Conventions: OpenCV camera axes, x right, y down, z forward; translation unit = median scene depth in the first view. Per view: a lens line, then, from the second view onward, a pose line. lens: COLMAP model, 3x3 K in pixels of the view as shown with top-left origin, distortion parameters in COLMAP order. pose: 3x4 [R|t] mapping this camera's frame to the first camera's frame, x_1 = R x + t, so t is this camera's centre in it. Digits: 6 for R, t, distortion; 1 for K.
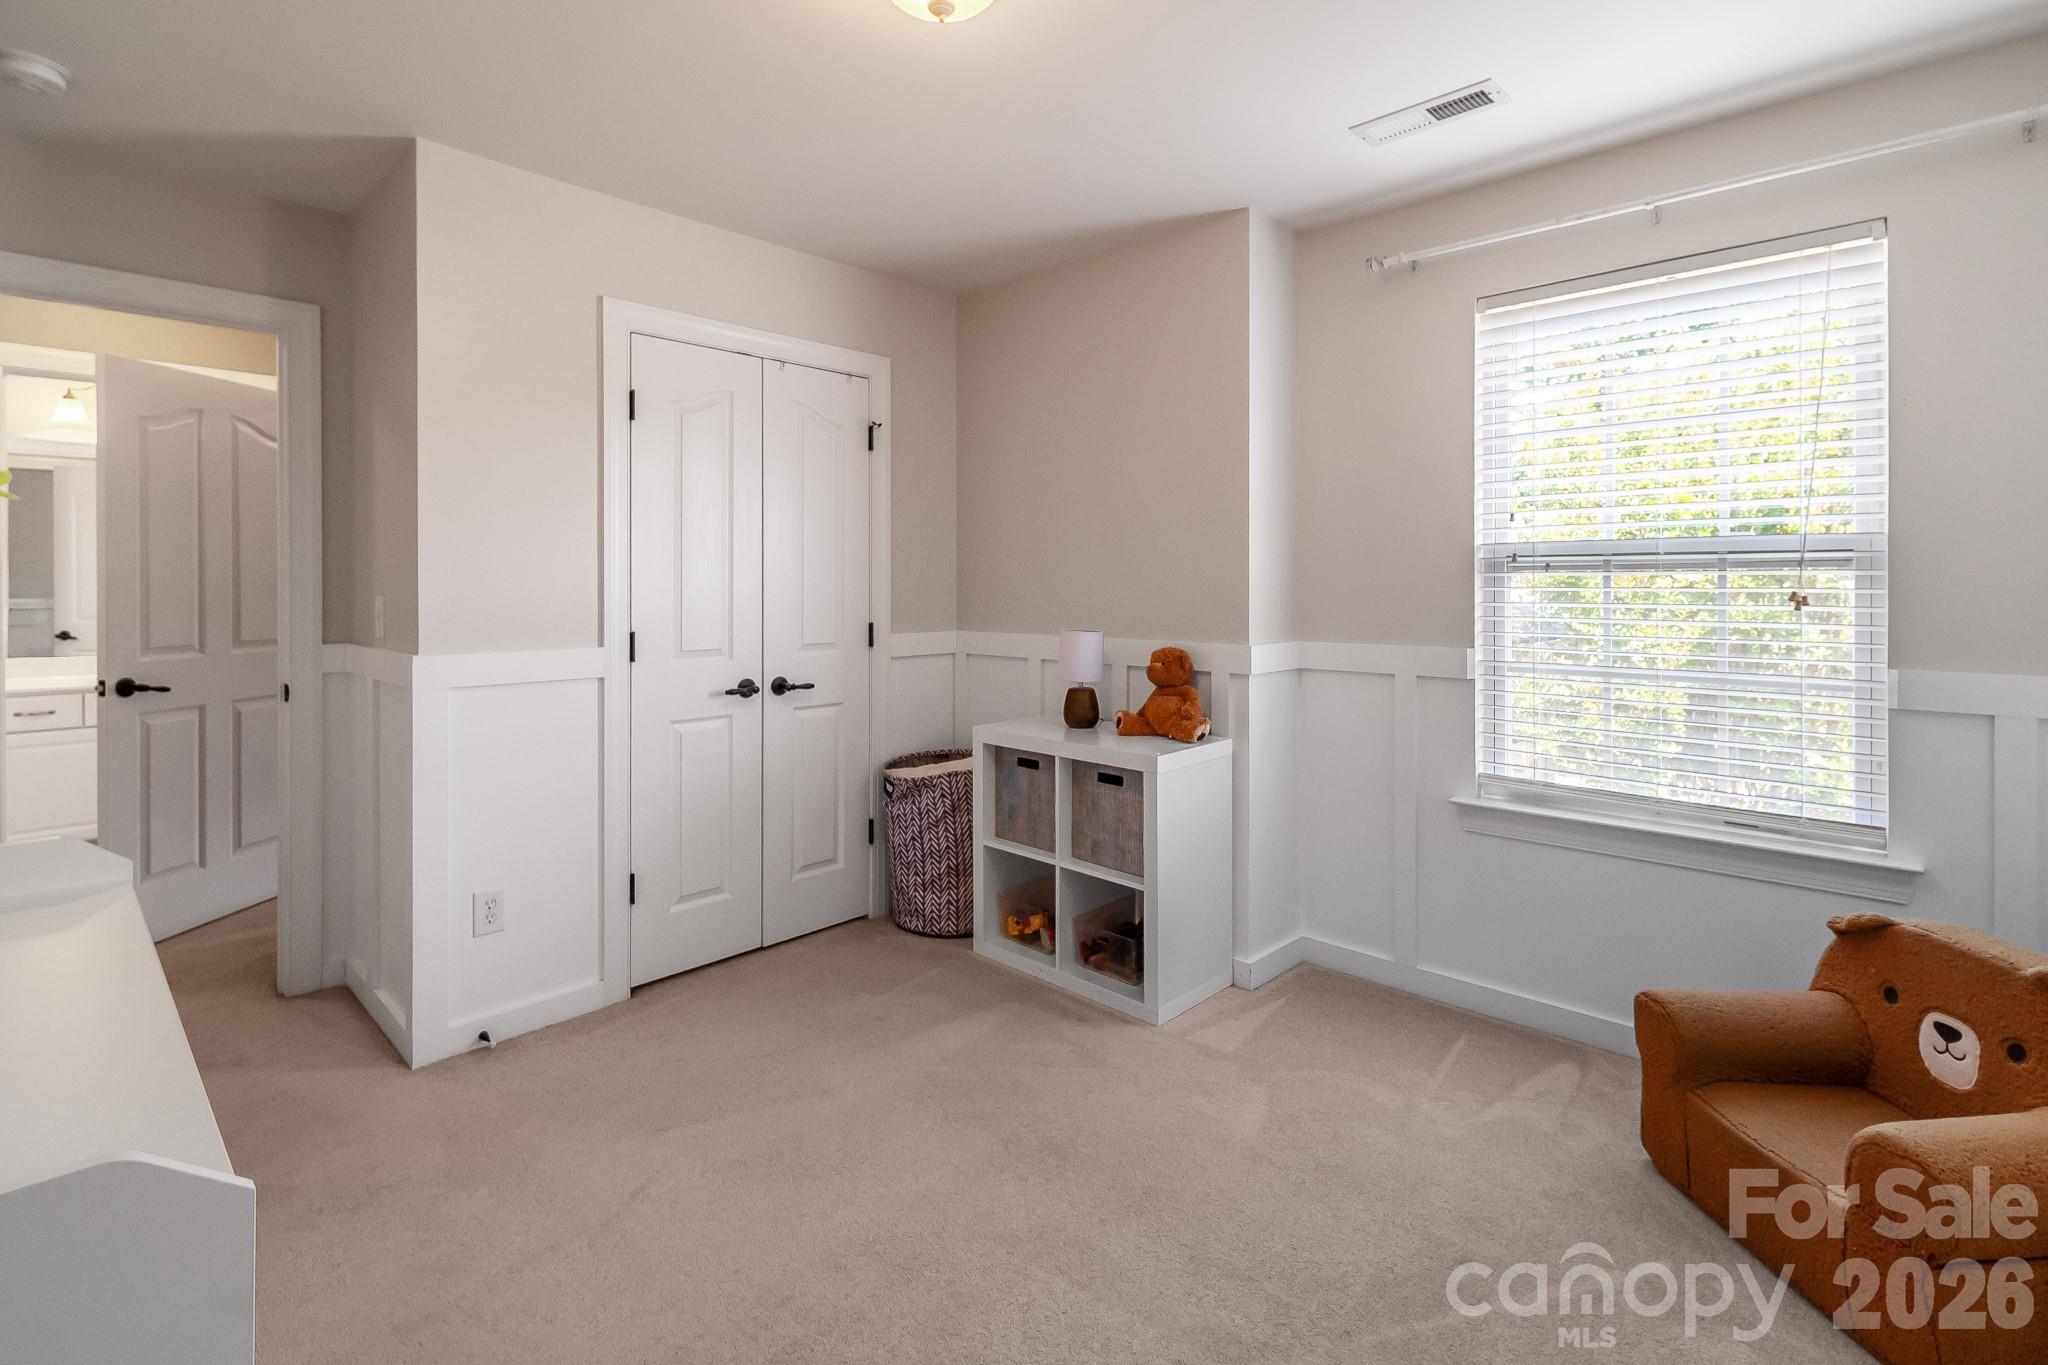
lens RADIAL K [[936.9, 0, 1027.5], [0, 936.9, 574.0], [0, 0, 1]] dist [0.002548, 0.000276]
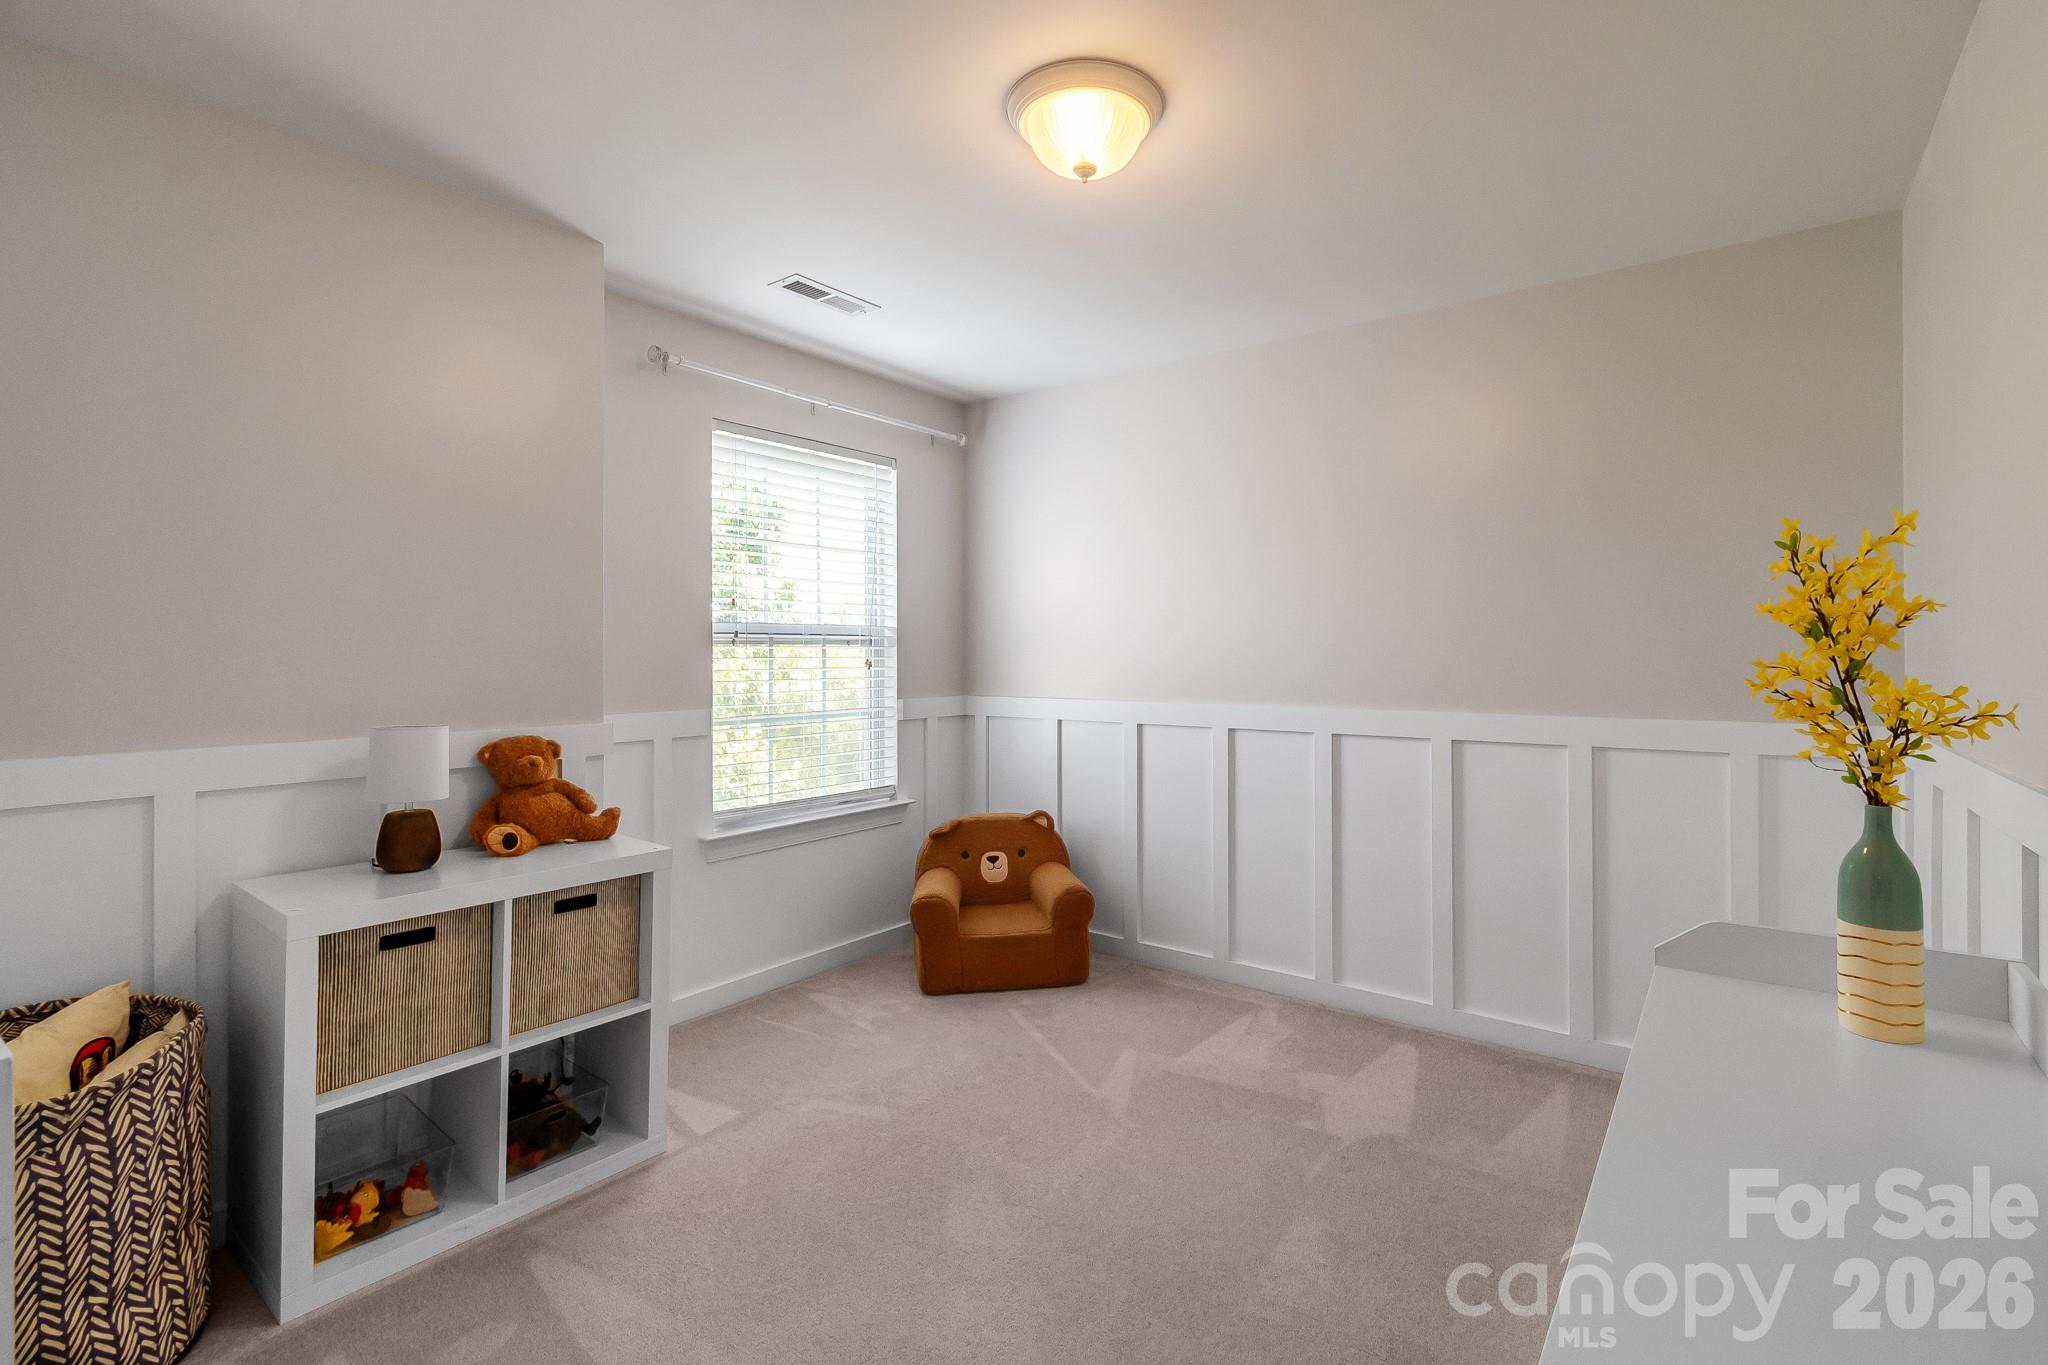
lens RADIAL K [[940.6, 0, 1054.1], [0, 940.6, 634.4], [0, 0, 1]] dist [0.004686, 0.000354]
pose [[-0.118788, 0.019070, 0.992737, -0.811656], [-0.006837, 0.999776, -0.020024, 0.005394], [-0.992896, -0.009166, -0.118631, 0.746711]]
